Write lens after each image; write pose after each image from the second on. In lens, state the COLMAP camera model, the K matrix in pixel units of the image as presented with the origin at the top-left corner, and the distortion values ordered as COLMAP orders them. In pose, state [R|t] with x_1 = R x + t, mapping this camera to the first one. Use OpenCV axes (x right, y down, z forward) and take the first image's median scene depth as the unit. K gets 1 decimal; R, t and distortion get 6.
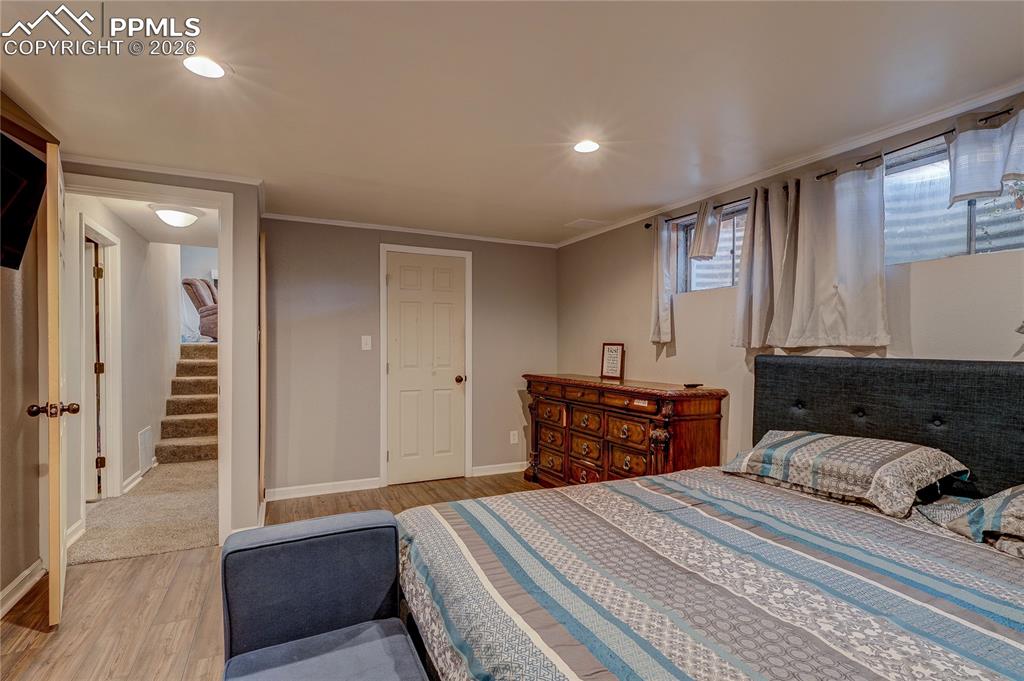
lens RADIAL K [[487.8, 0, 512.0], [0, 487.8, 340.5], [0, 0, 1]] dist [-0.001643, -0.000373]
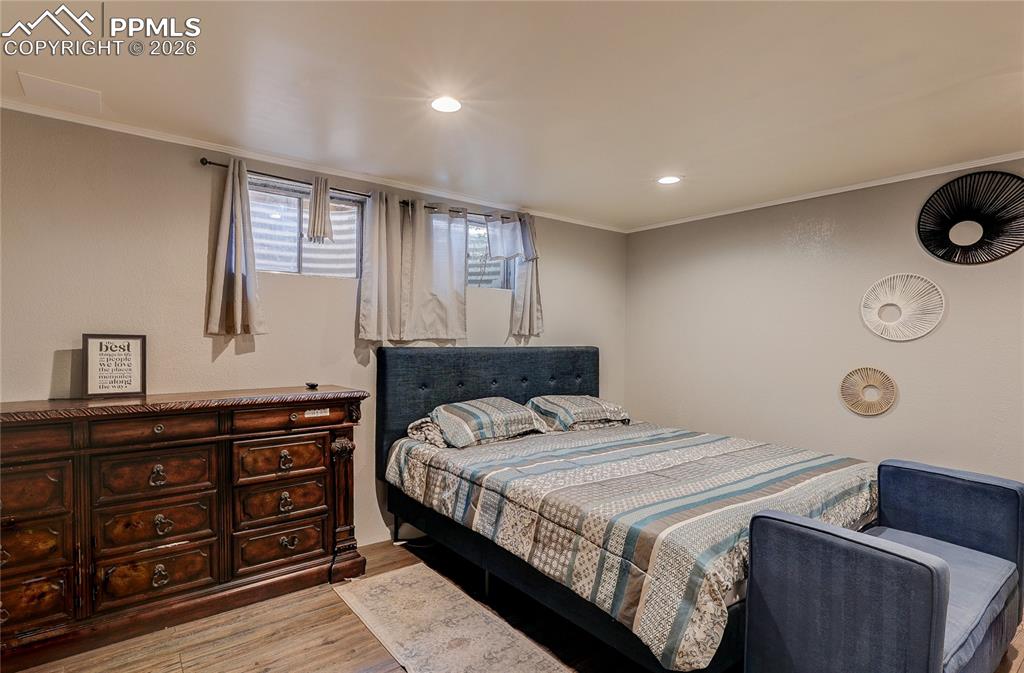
lens RADIAL K [[505.0, 0, 512.0], [0, 505.0, 336.5], [0, 0, 1]] dist [0.000740, -0.000144]
pose [[-0.205711, -0.006726, 0.978590, -0.724471], [-0.018112, 0.999831, 0.003064, -0.003640], [-0.978445, -0.017094, -0.205798, 1.054323]]
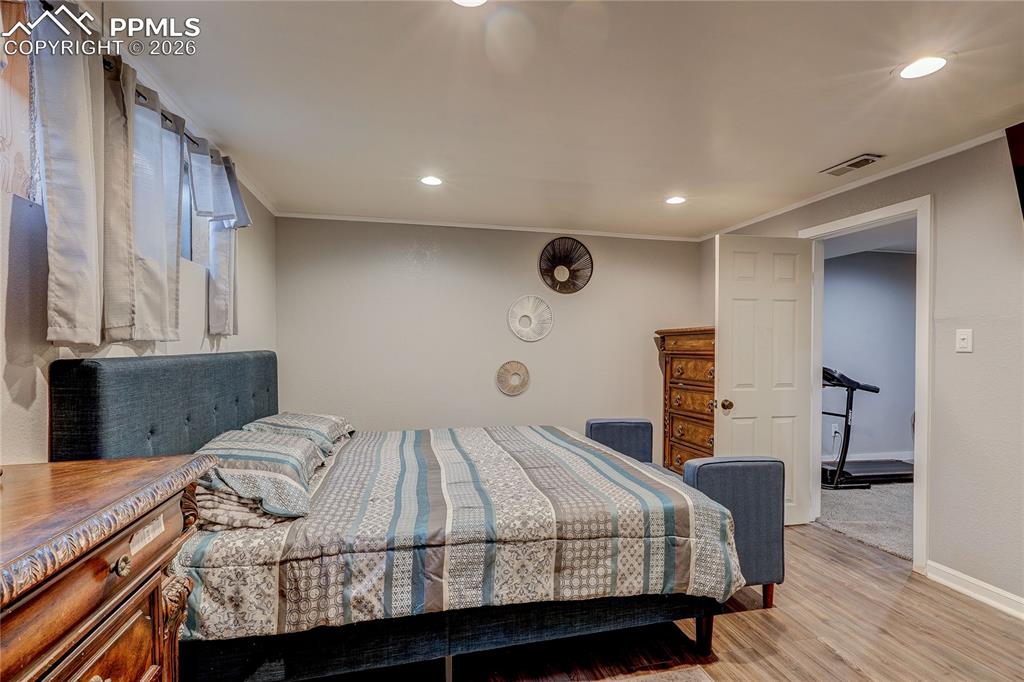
lens RADIAL K [[464.4, 0, 512.0], [0, 464.4, 341.0], [0, 0, 1]] dist [-0.001852, -0.000196]
pose [[-0.971339, -0.006617, 0.237605, -0.023314], [-0.009343, 0.999903, -0.010347, 0.012401], [-0.237513, -0.012271, -0.971307, 1.498581]]
